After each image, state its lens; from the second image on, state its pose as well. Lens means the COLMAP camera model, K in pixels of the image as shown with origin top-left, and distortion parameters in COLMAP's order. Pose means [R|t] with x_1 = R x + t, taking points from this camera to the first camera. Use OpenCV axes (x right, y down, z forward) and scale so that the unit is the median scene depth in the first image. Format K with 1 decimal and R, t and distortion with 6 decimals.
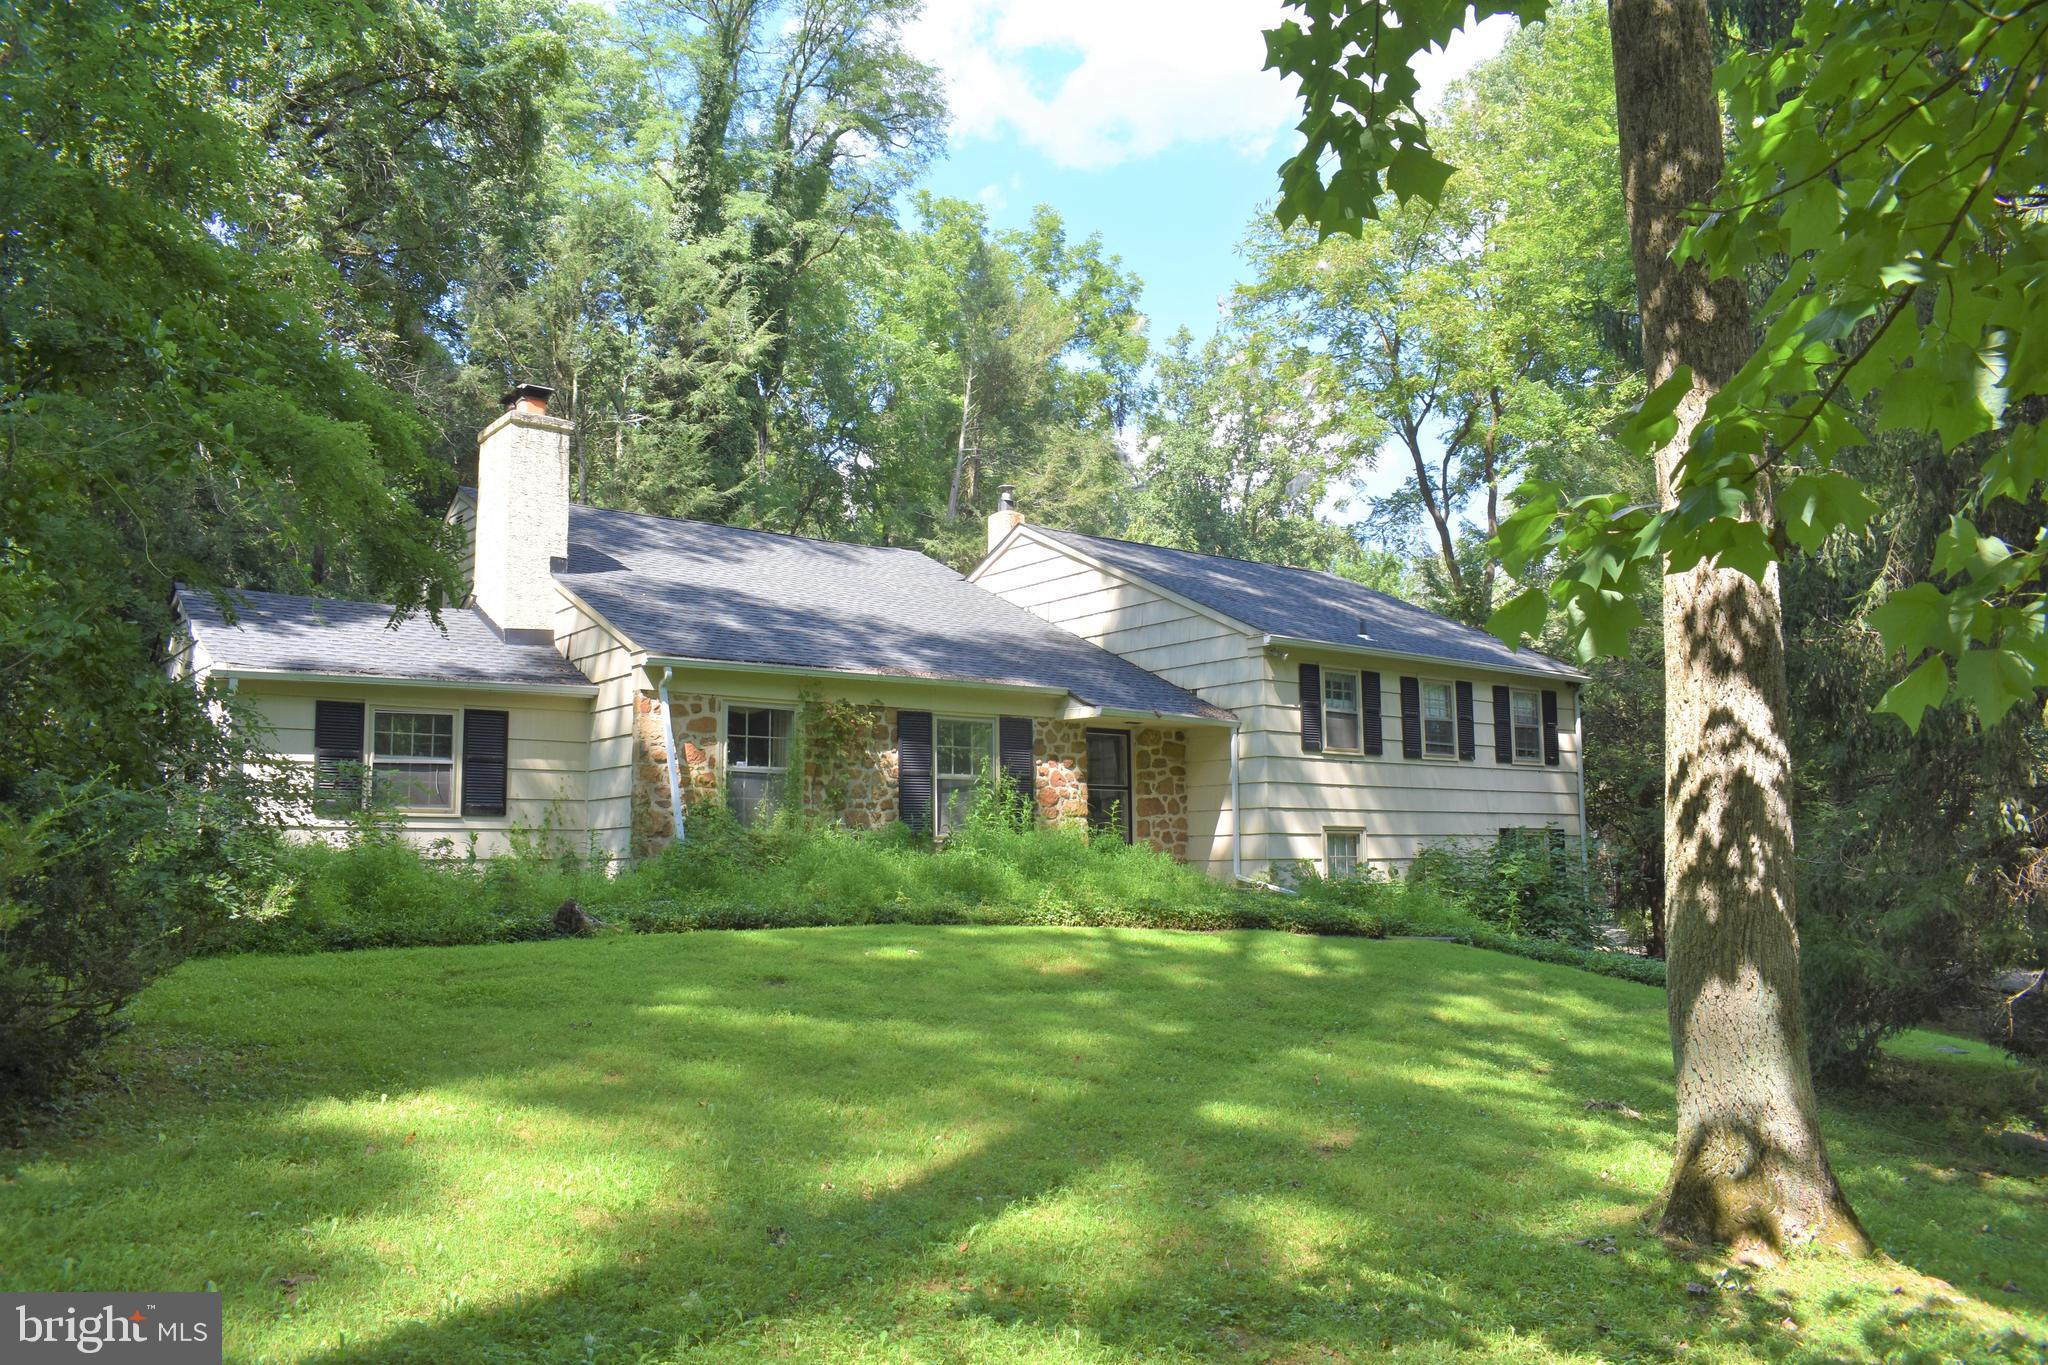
lens RADIAL K [[1612.2, 0, 1027.4], [0, 1612.2, 674.1], [0, 0, 1]] dist [-0.075073, -0.004463]
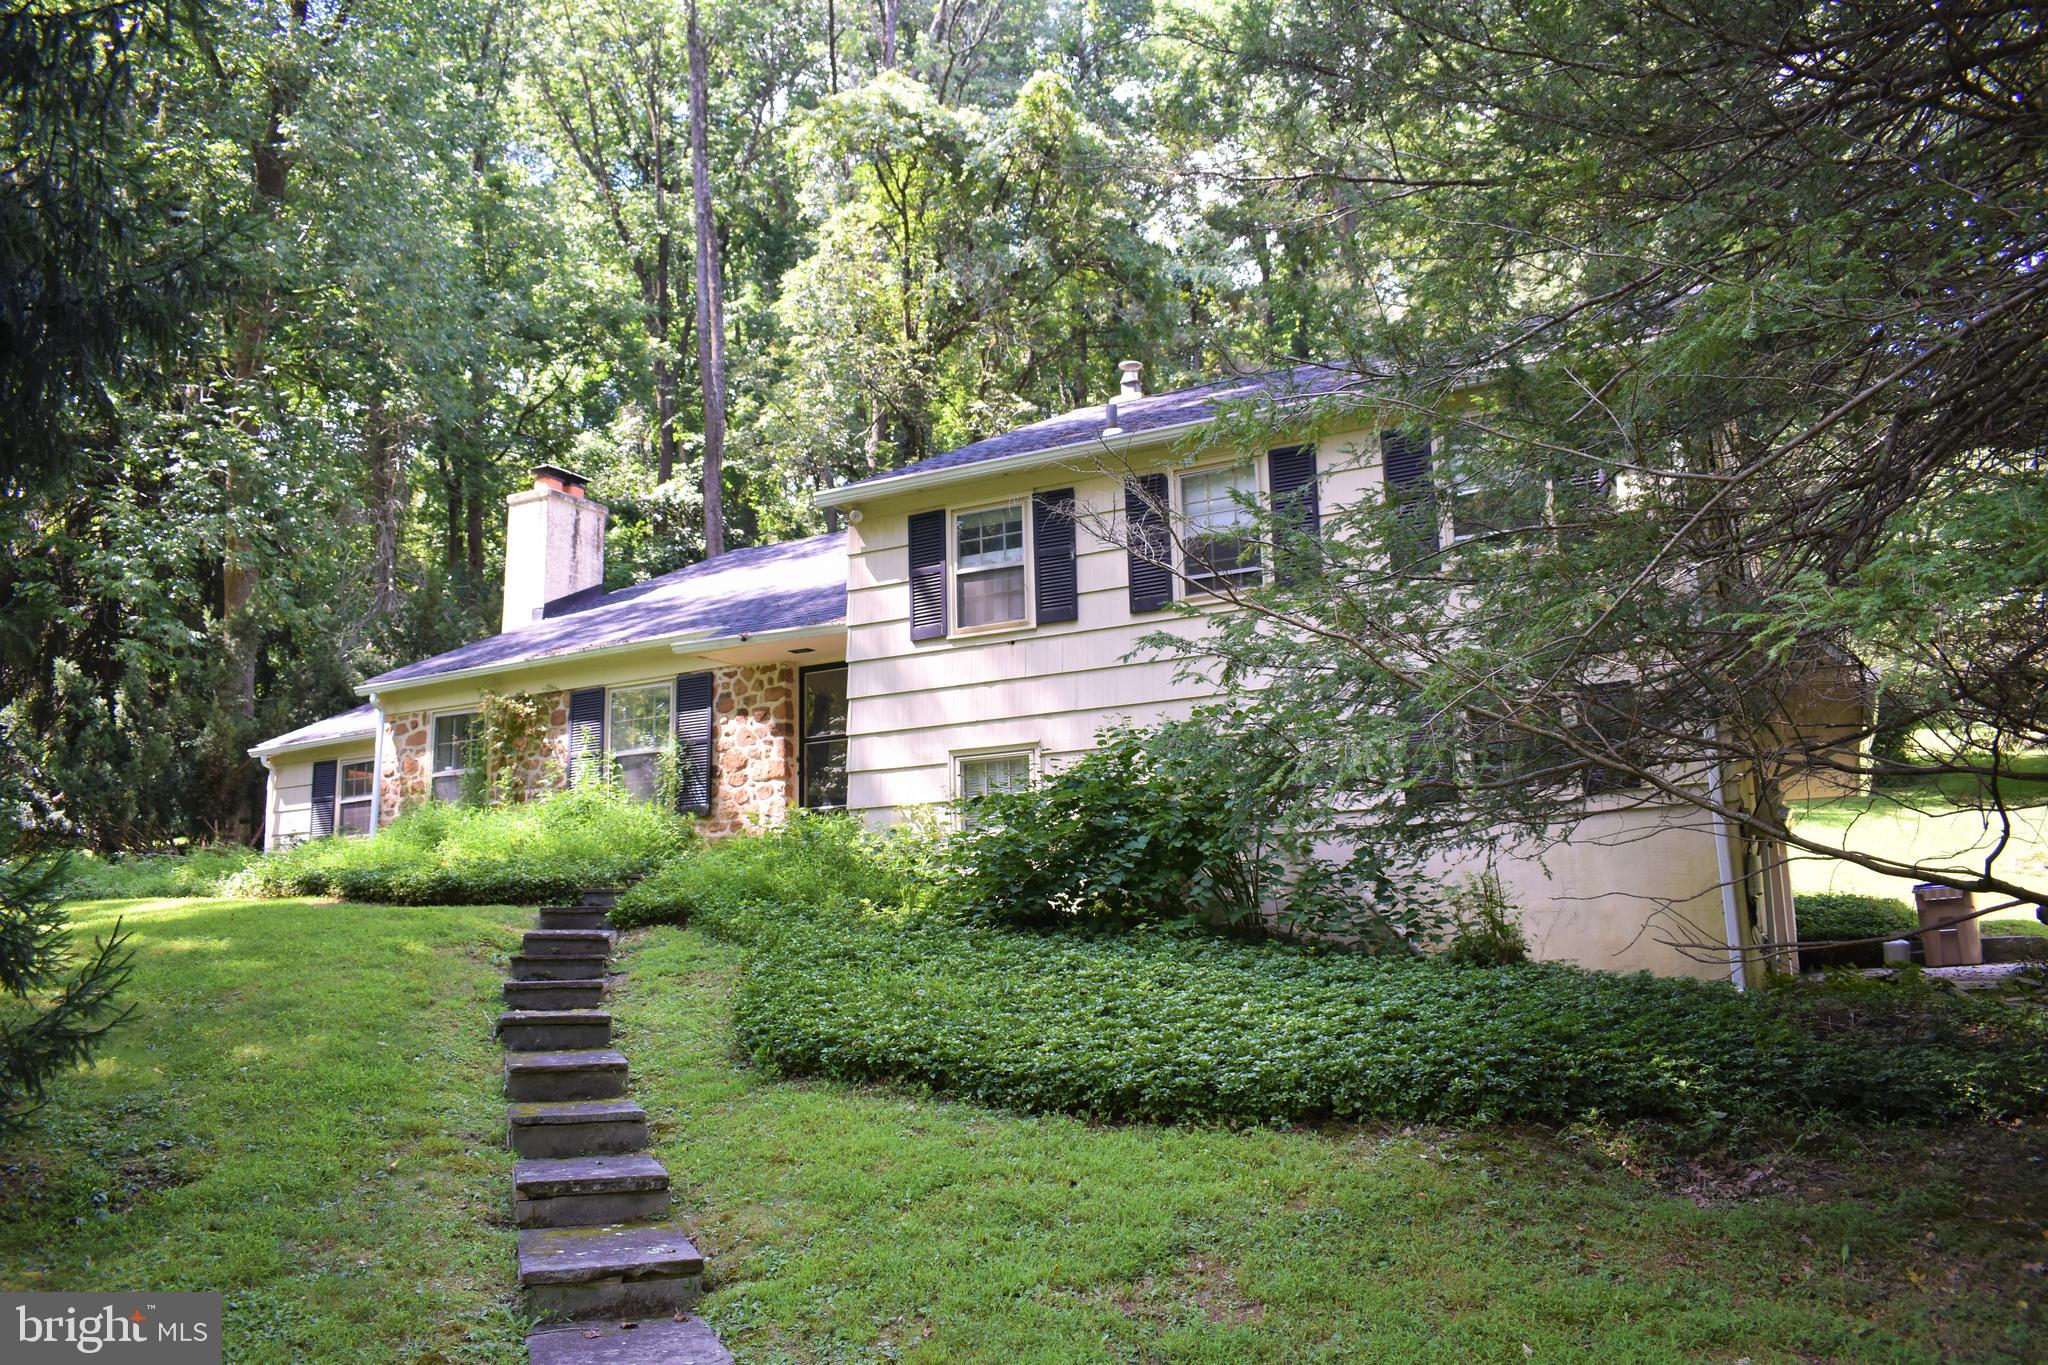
lens RADIAL K [[1612.2, 0, 1027.4], [0, 1612.2, 674.1], [0, 0, 1]] dist [-0.075073, -0.004463]
pose [[0.400607, -0.171511, -0.900054, 0.812907], [0.136107, 0.982565, -0.126654, 0.155751], [0.906084, -0.071765, 0.416967, 0.785584]]
